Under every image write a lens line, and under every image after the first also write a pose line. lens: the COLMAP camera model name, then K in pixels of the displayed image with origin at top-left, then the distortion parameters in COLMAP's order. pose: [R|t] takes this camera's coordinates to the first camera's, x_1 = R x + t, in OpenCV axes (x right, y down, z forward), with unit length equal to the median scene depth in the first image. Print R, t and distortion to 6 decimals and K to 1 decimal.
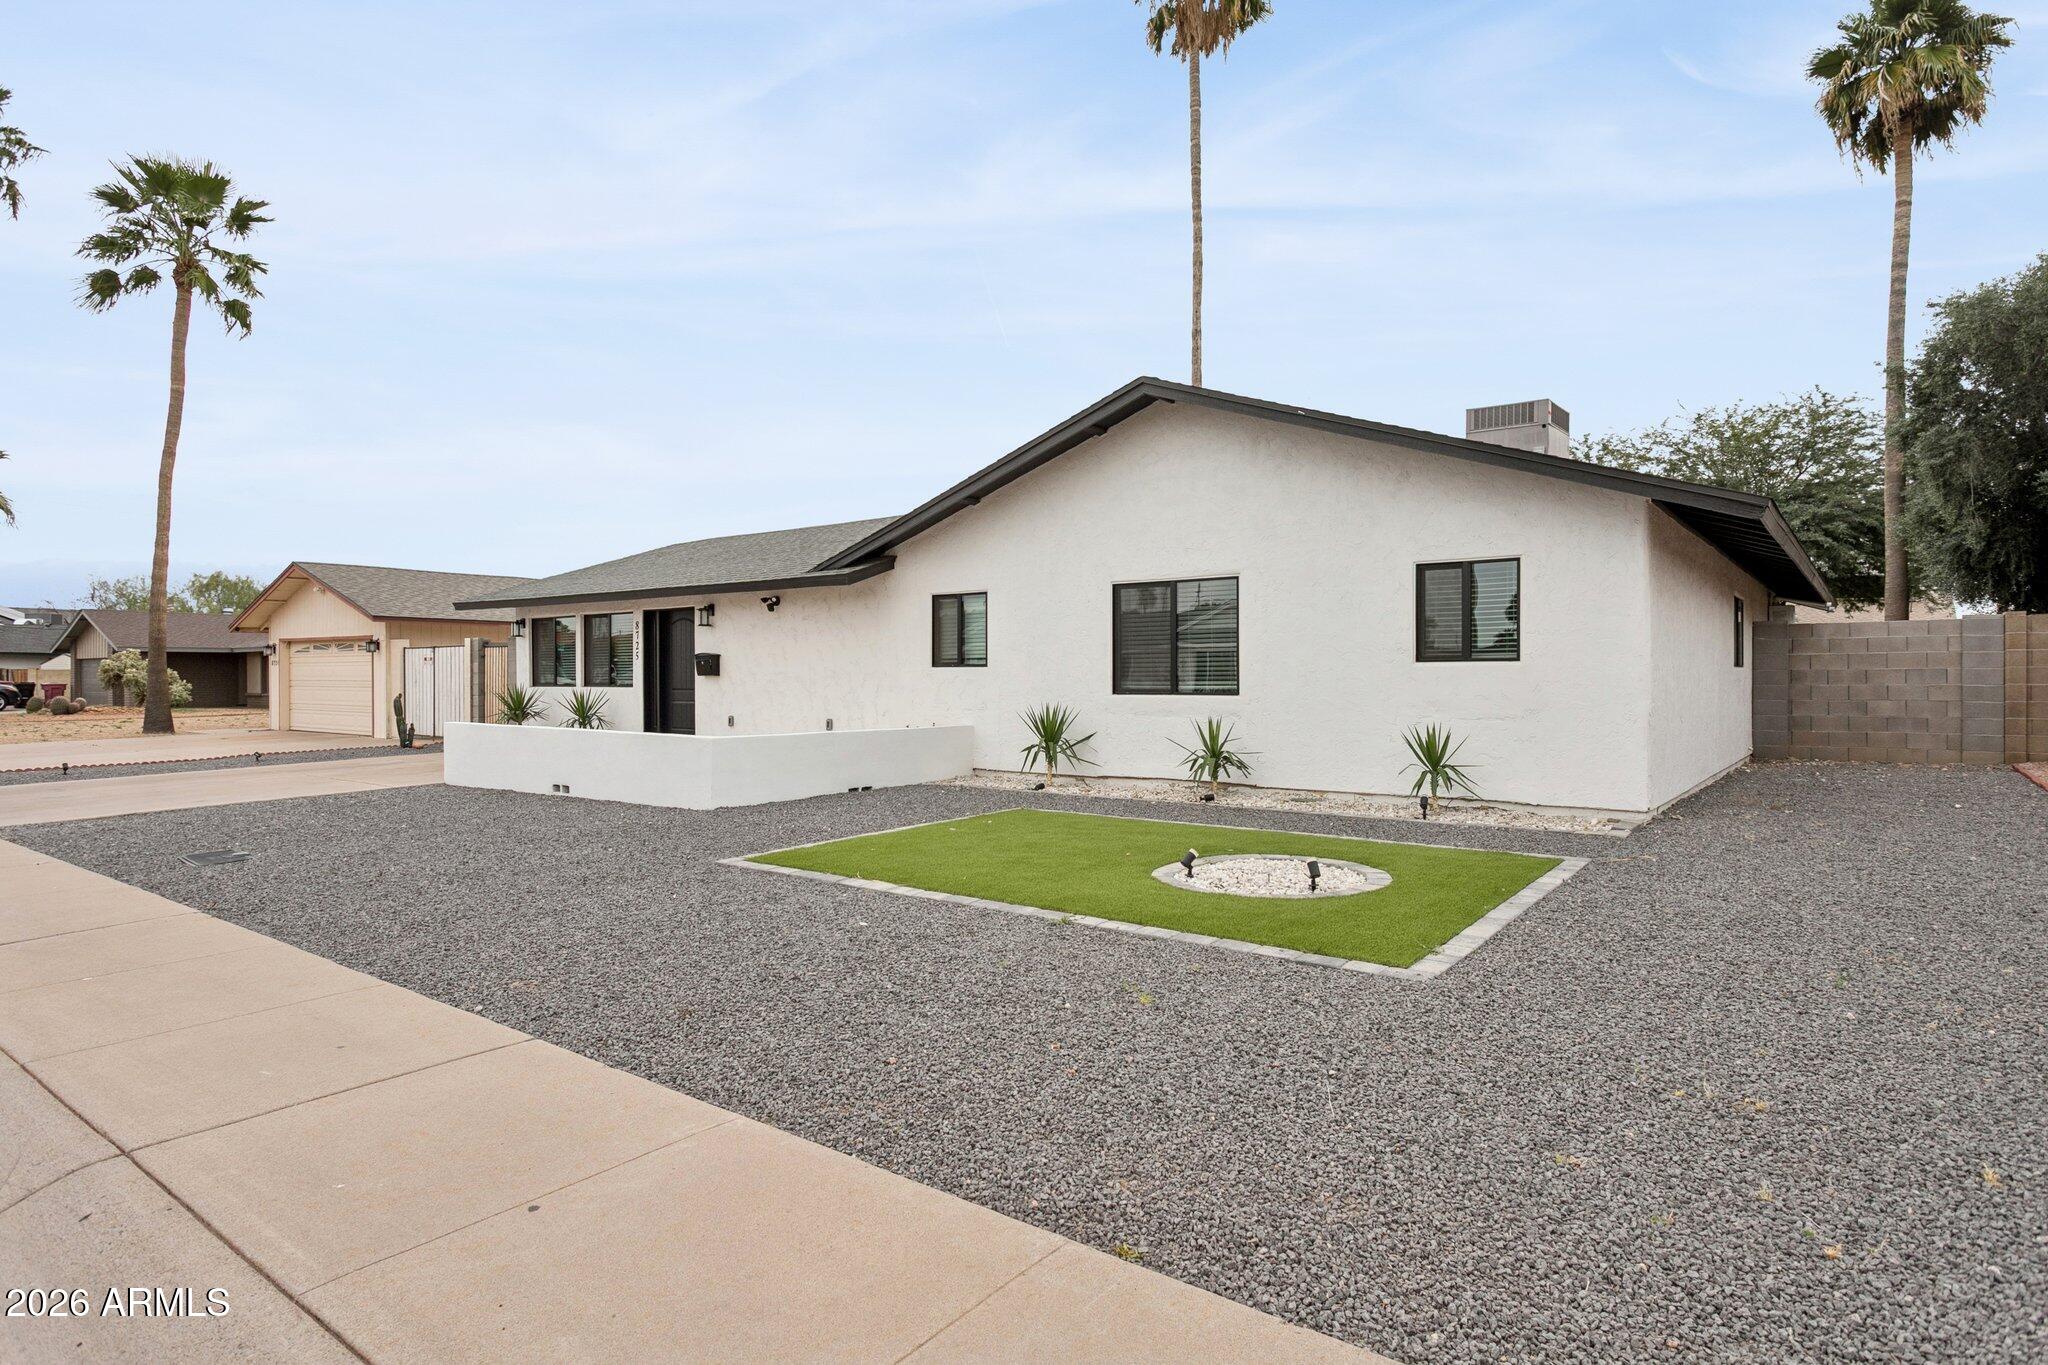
lens RADIAL K [[1128.4, 0, 1029.9], [0, 1128.4, 678.7], [0, 0, 1]] dist [0.002995, 0.001297]
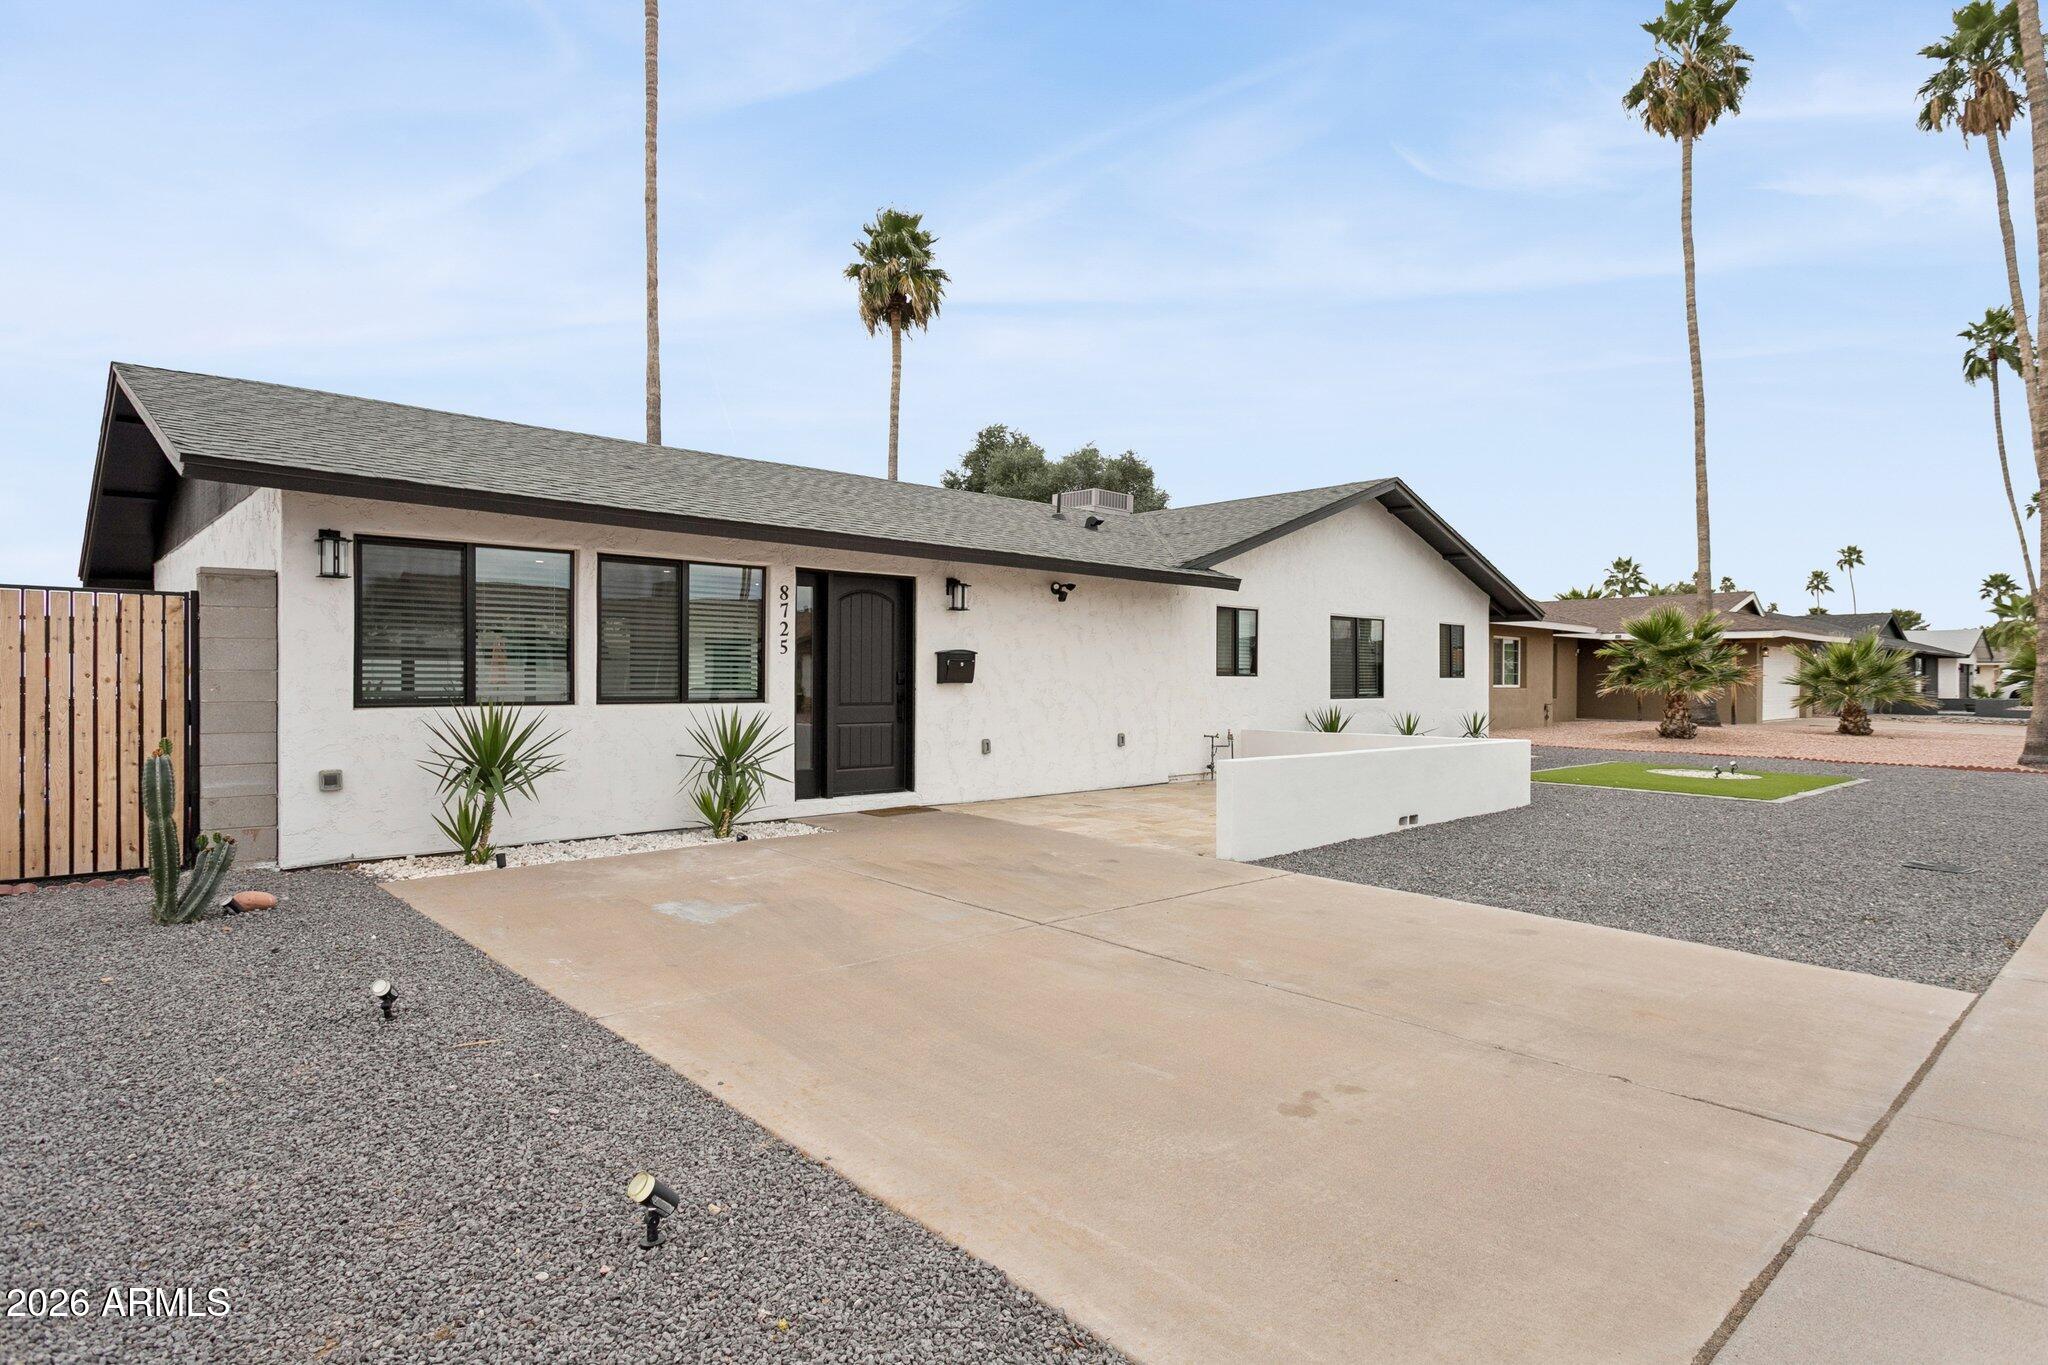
lens RADIAL K [[1128.4, 0, 1029.9], [0, 1128.4, 678.7], [0, 0, 1]] dist [0.002995, 0.001297]
pose [[0.150354, 0.005457, 0.988617, -1.002625], [-0.002373, 0.999984, -0.005159, -0.001634], [-0.988629, -0.001570, 0.150364, 0.900551]]
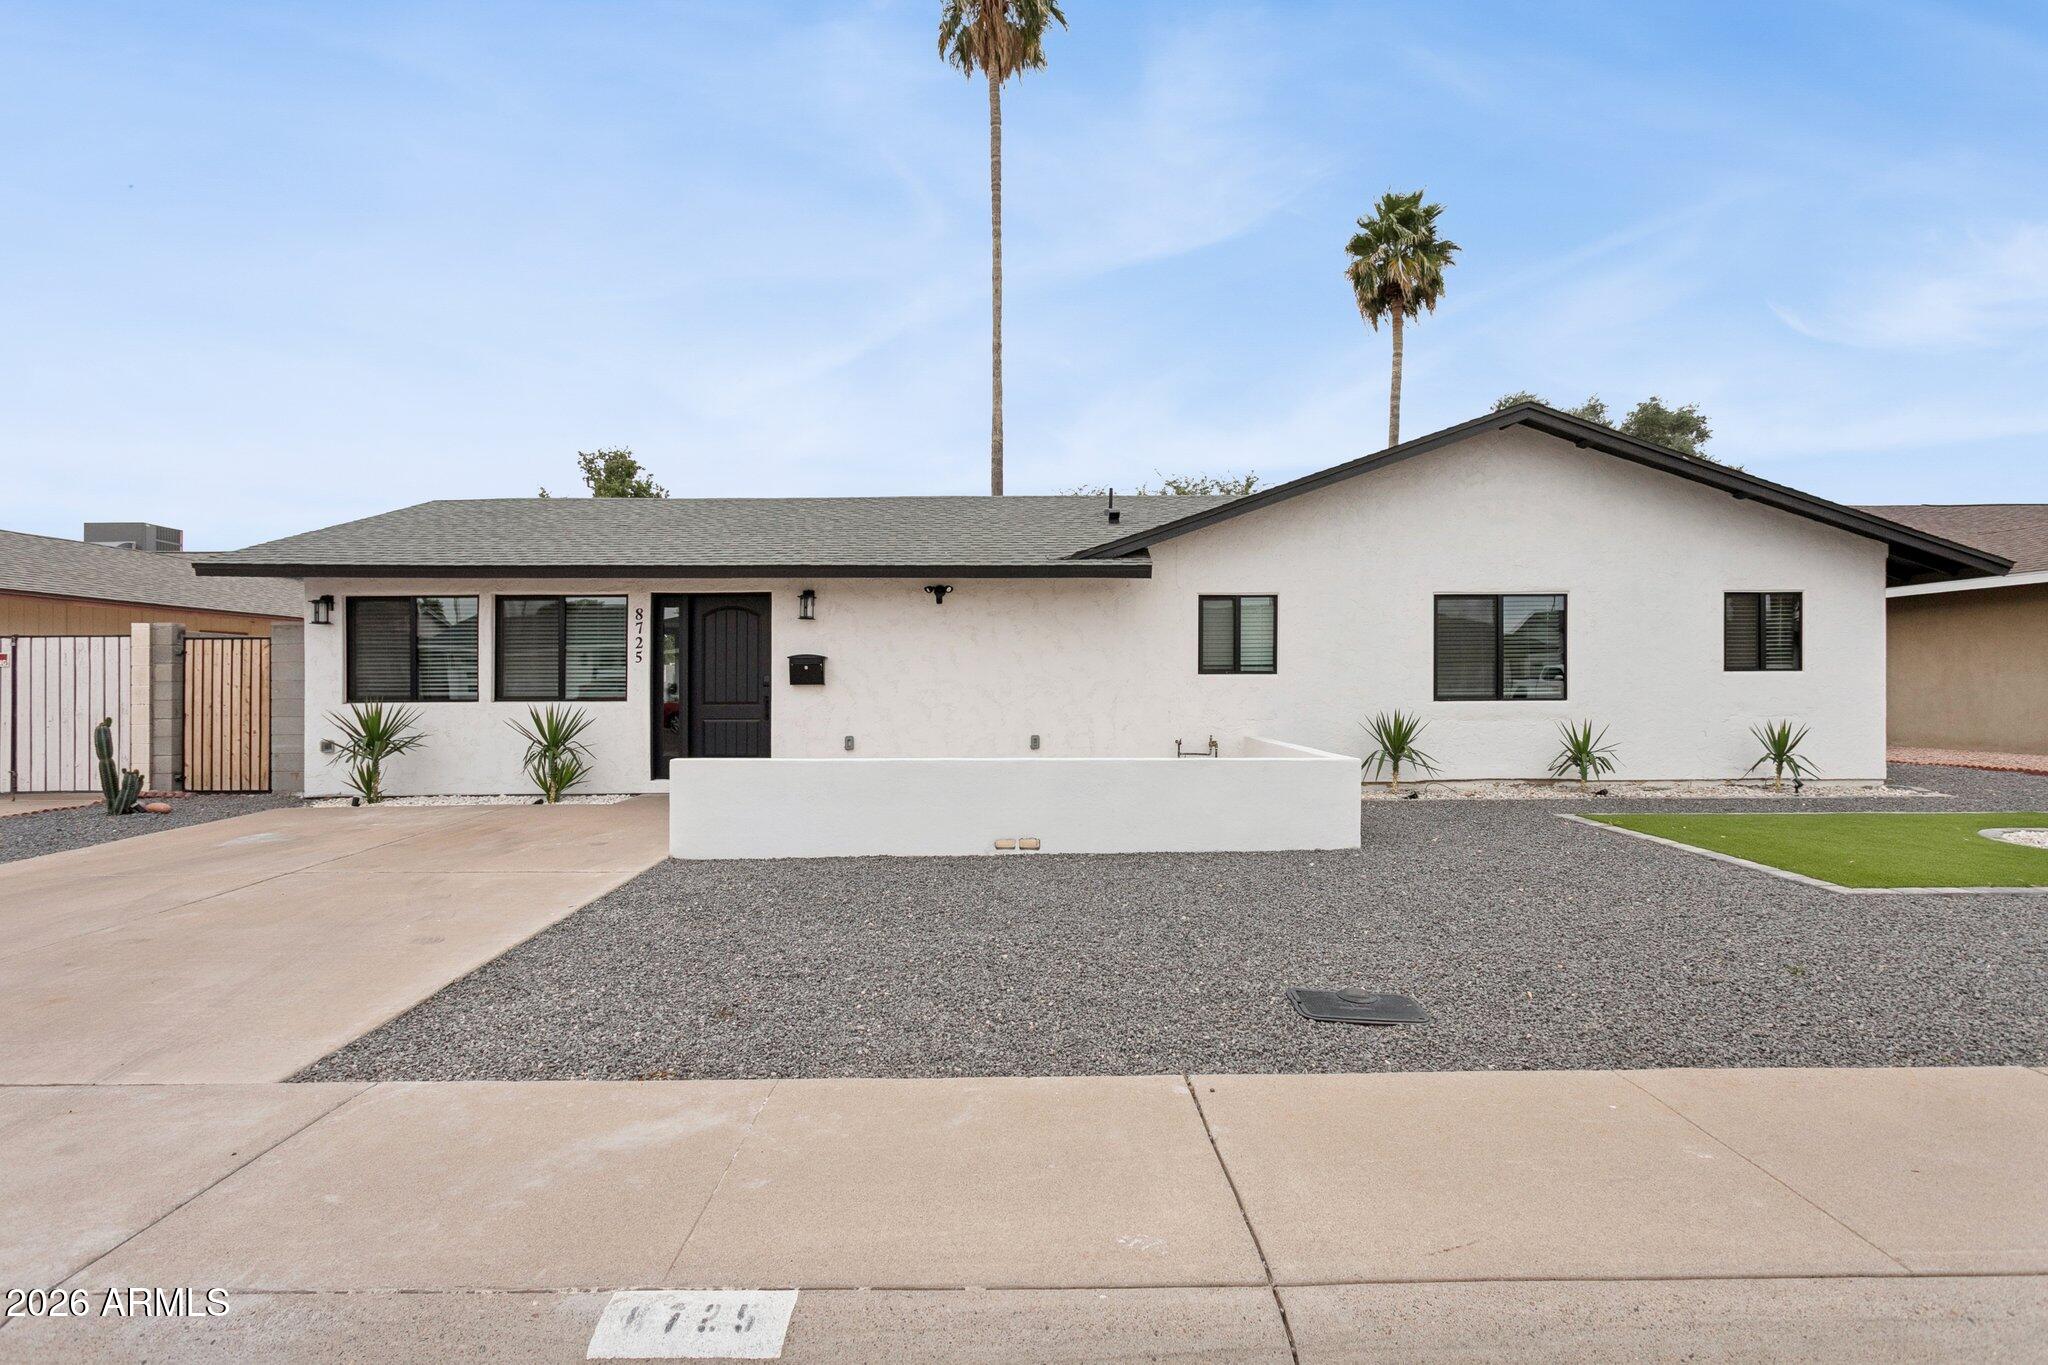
lens RADIAL K [[1040.7, 0, 1028.6], [0, 1040.7, 684.8], [0, 0, 1]] dist [-0.005227, 0.000775]
pose [[0.782604, -0.004270, 0.622506, -0.637800], [0.004081, 0.999990, 0.001728, -0.003000], [-0.622507, 0.001188, 0.782614, 0.380059]]
